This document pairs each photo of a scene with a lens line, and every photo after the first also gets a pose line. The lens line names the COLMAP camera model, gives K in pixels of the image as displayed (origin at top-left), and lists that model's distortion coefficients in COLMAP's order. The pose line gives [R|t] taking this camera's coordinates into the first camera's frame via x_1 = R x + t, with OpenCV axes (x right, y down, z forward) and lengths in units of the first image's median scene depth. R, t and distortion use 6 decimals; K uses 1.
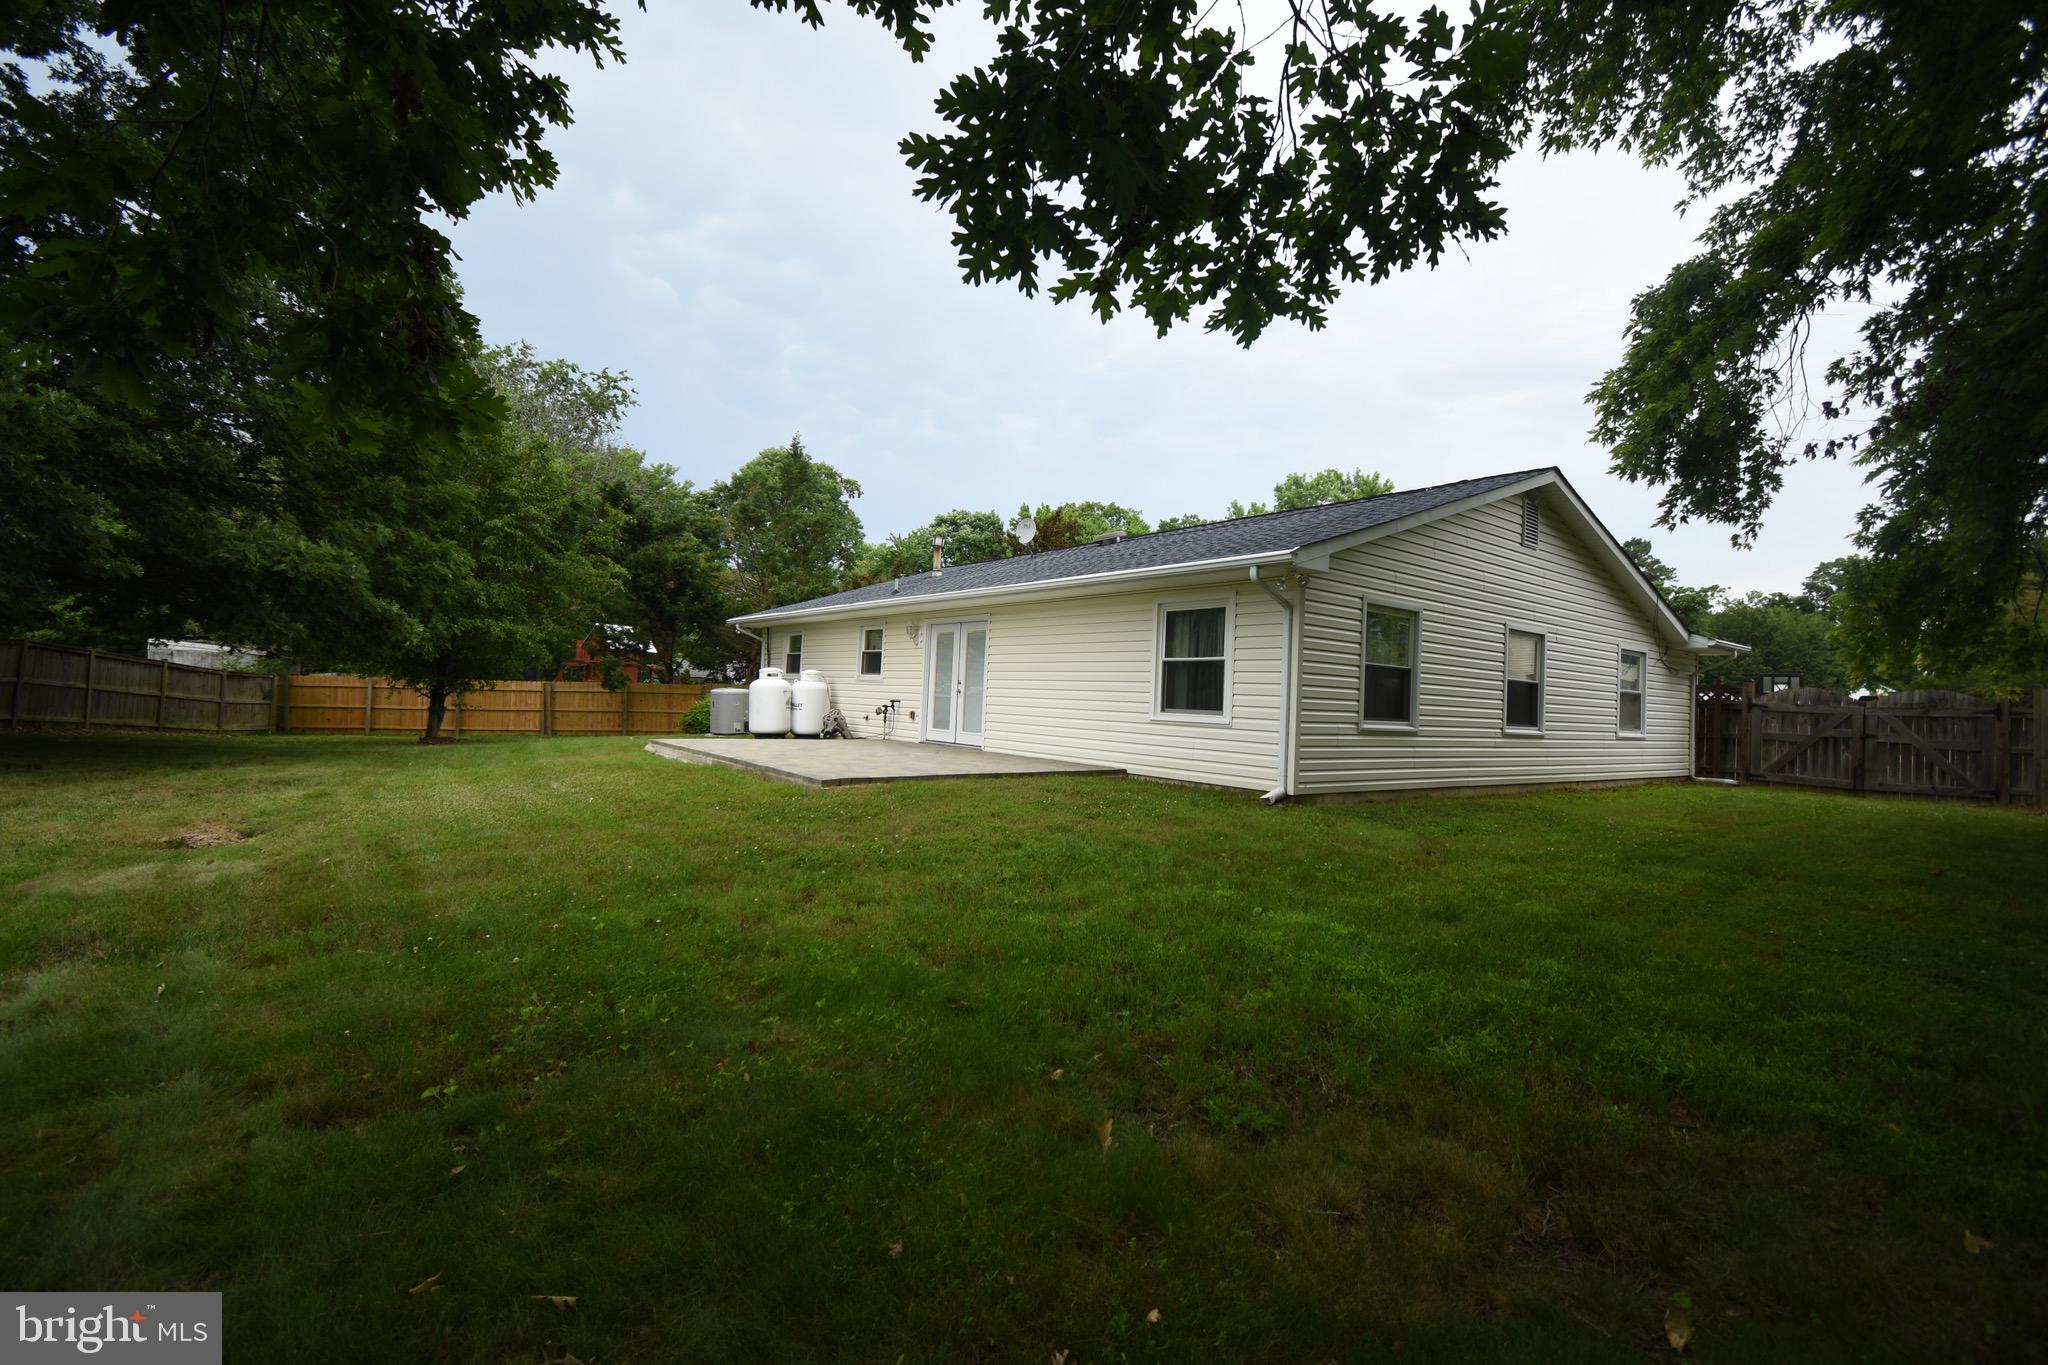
lens RADIAL K [[894.1, 0, 1027.7], [0, 894.1, 667.5], [0, 0, 1]] dist [0.005607, -0.003659]
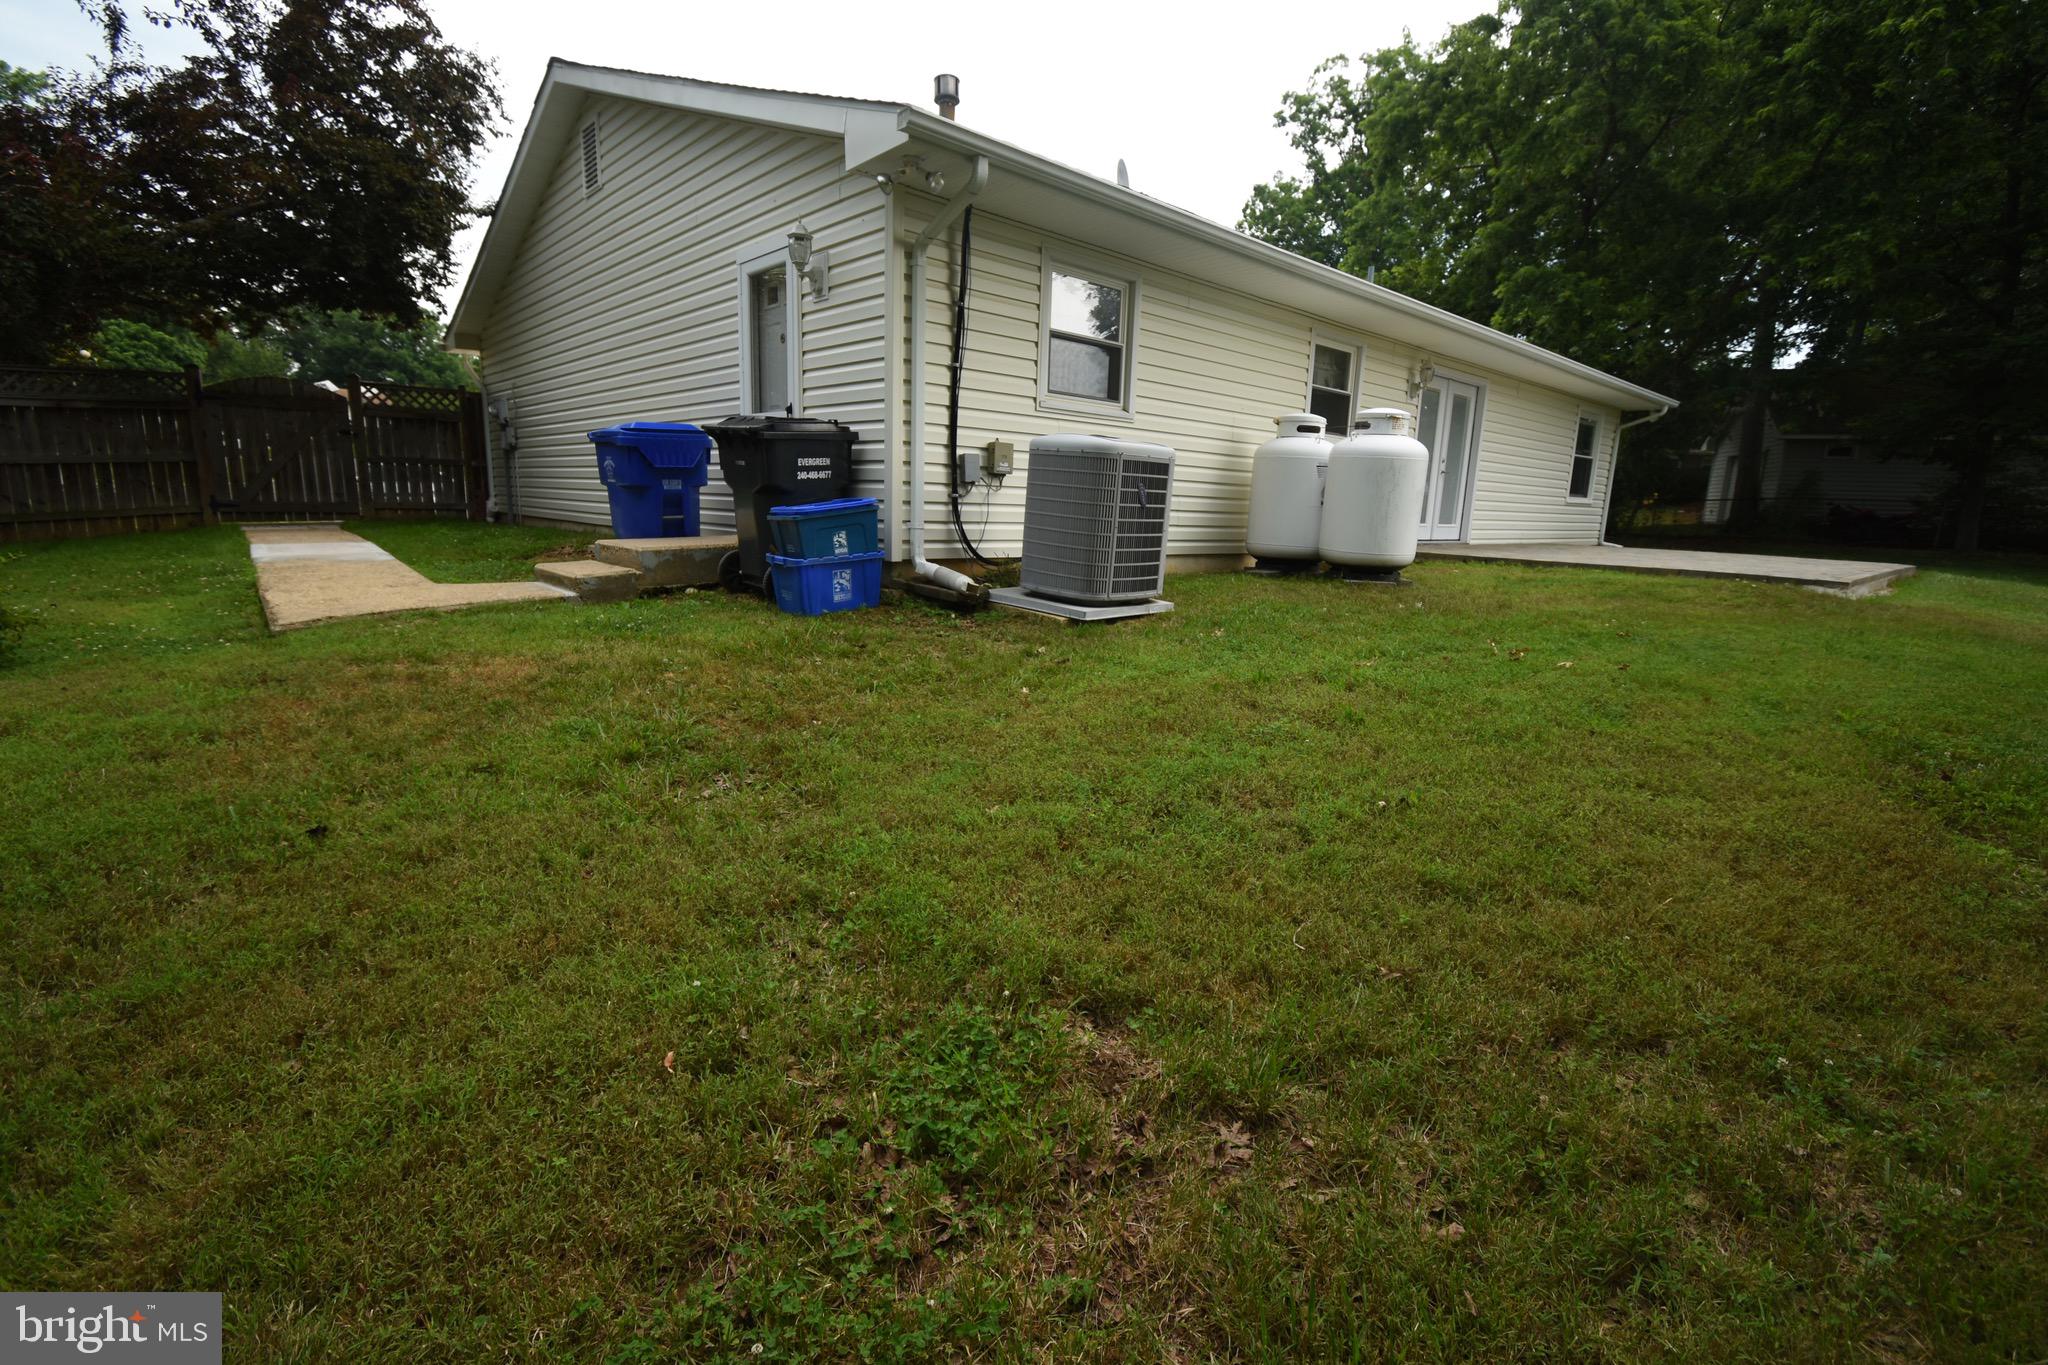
lens RADIAL K [[894.1, 0, 1031.3], [0, 894.1, 676.3], [0, 0, 1]] dist [0.005607, -0.003659]
pose [[-0.087591, -0.238472, 0.967191, -0.857793], [-0.072134, 0.969893, 0.232605, 0.042745], [-0.993541, -0.049393, -0.102155, 1.442538]]
